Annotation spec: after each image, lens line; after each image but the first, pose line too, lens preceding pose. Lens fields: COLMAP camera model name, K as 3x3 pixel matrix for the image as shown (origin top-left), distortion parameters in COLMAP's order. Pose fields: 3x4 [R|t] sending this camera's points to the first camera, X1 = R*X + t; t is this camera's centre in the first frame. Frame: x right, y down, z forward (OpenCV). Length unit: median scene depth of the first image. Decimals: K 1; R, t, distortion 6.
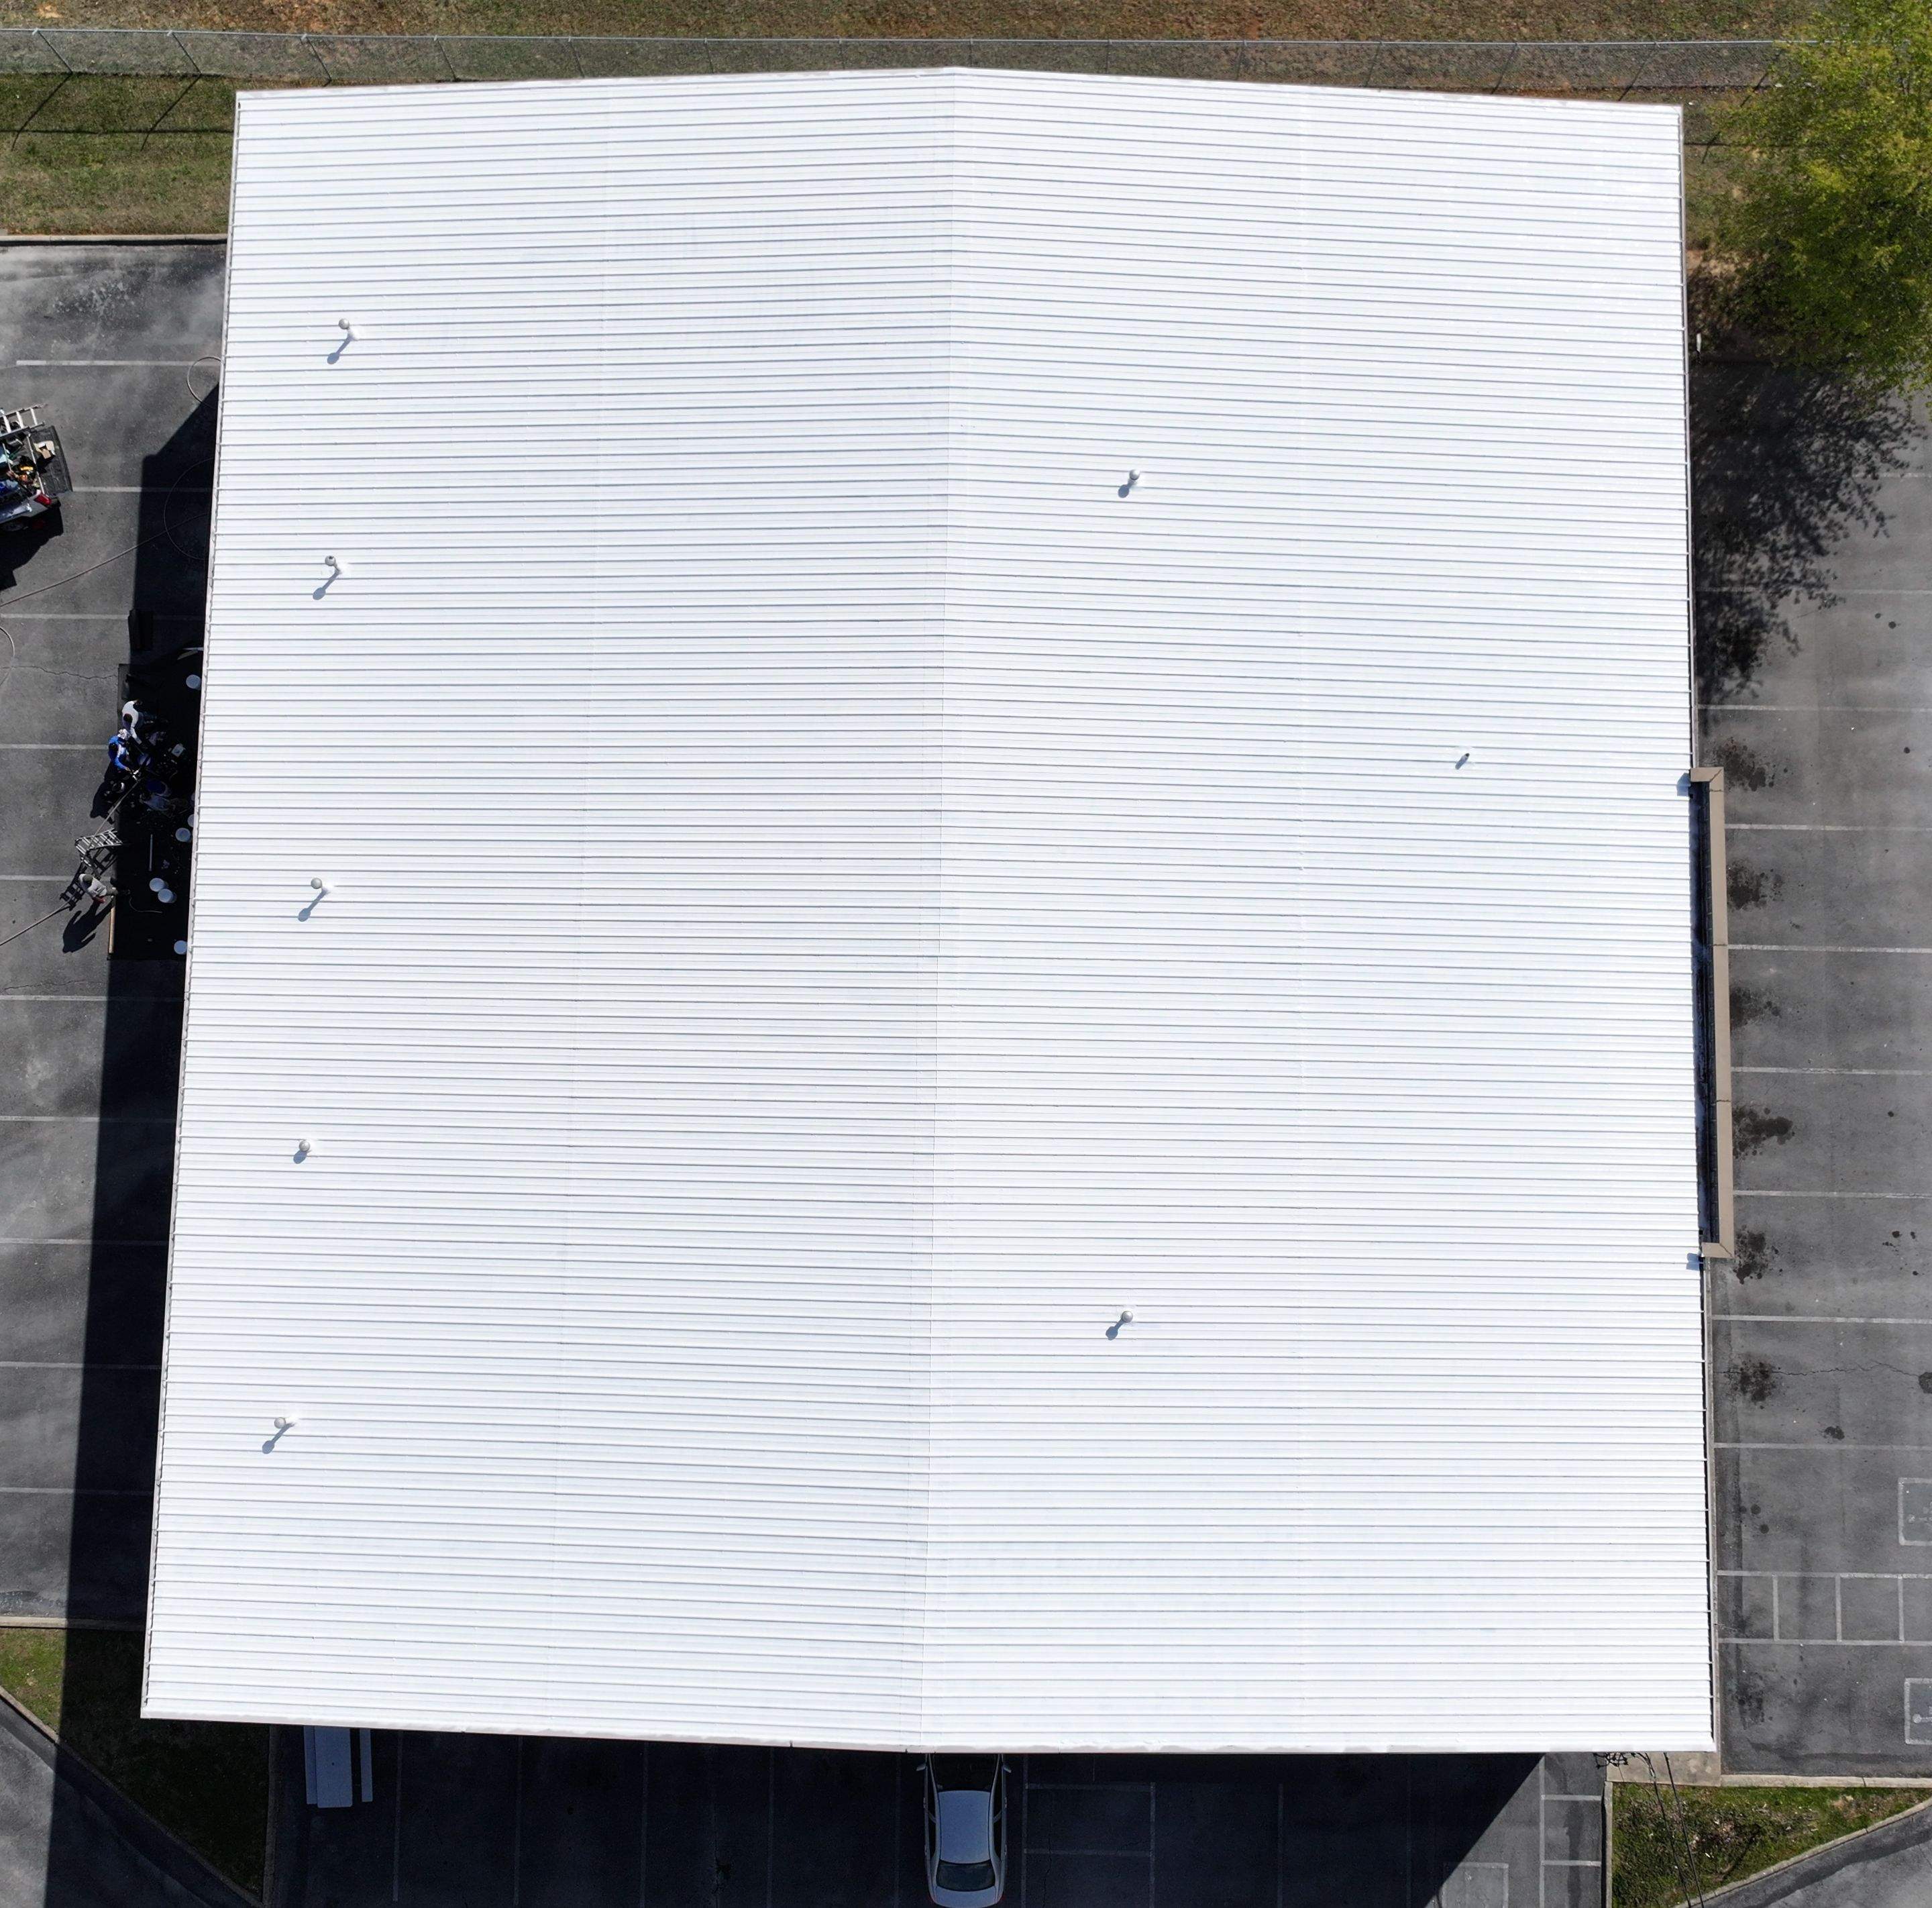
lens RADIAL K [[2089.2, 0, 966.0], [0, 2089.2, 954.0], [0, 0, 1]] dist [-0.011169, 0.020272]
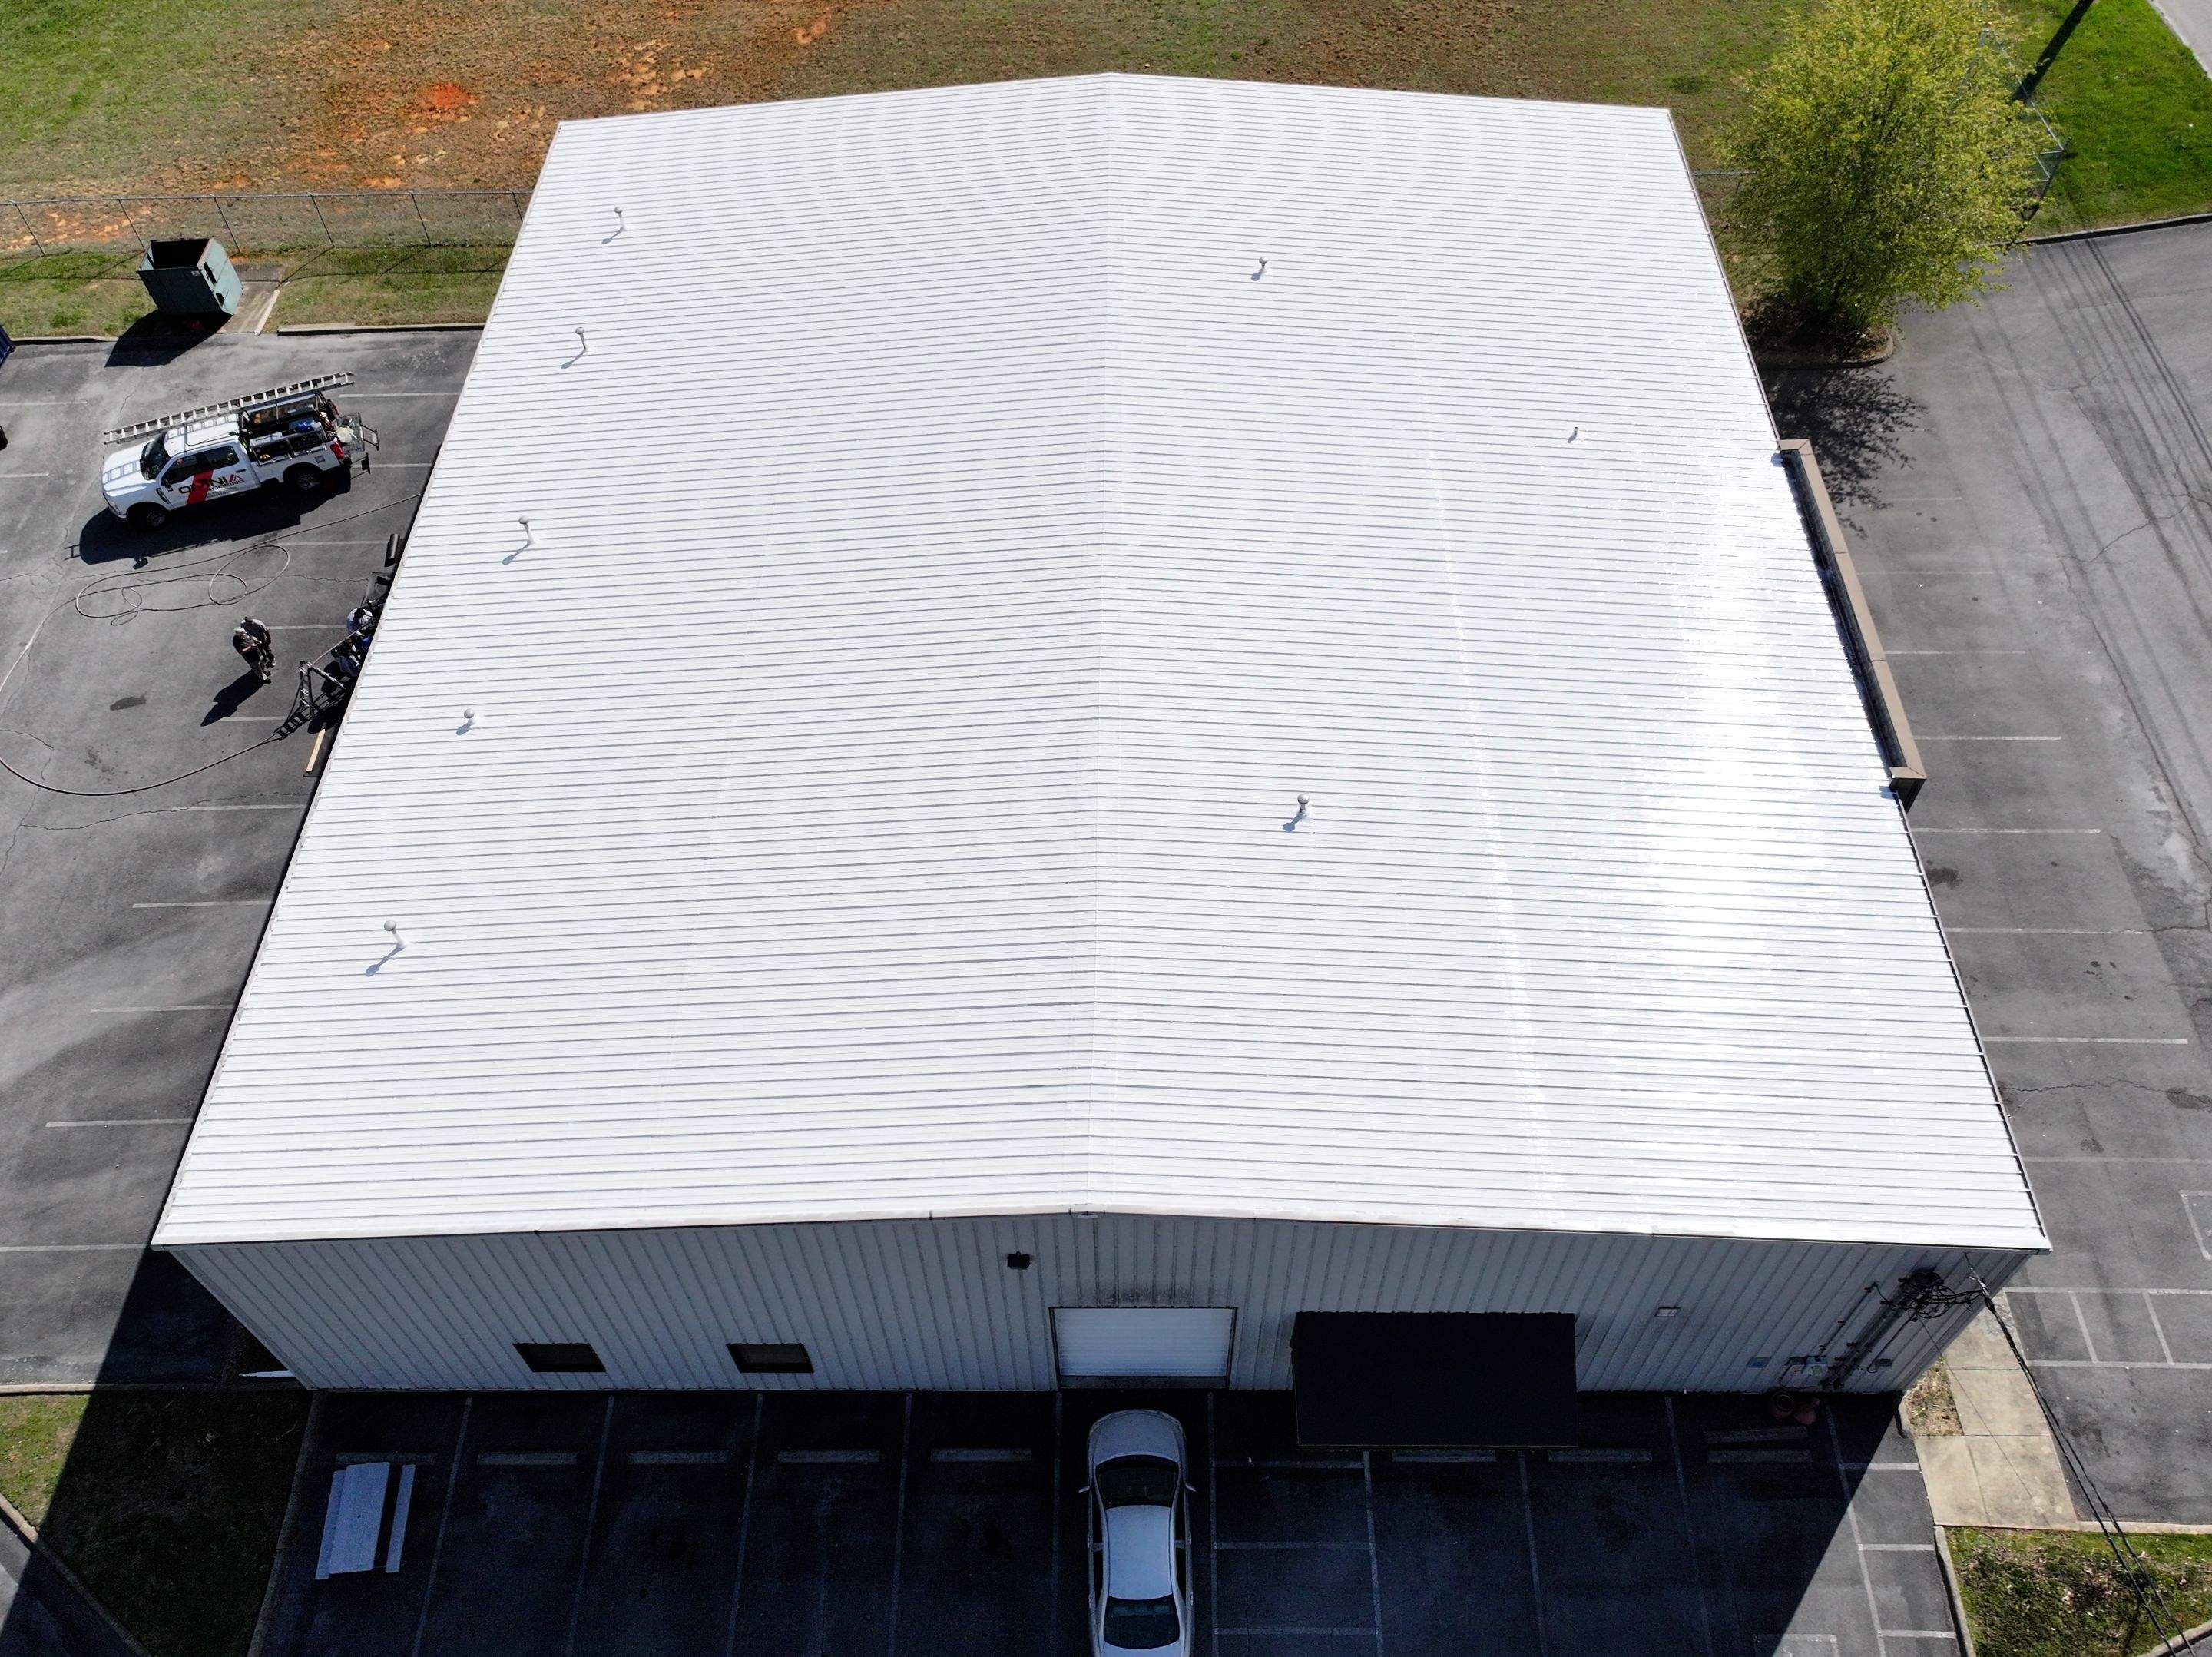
lens RADIAL K [[1783.0, 0, 1106.0], [0, 1783.0, 828.5], [0, 0, 1]] dist [-0.019744, 0.043046]
pose [[0.999963, -0.008540, -0.000782, -0.010021], [0.006889, 0.854228, -0.519853, 0.514162], [0.005107, 0.519829, 0.854255, 0.267663]]
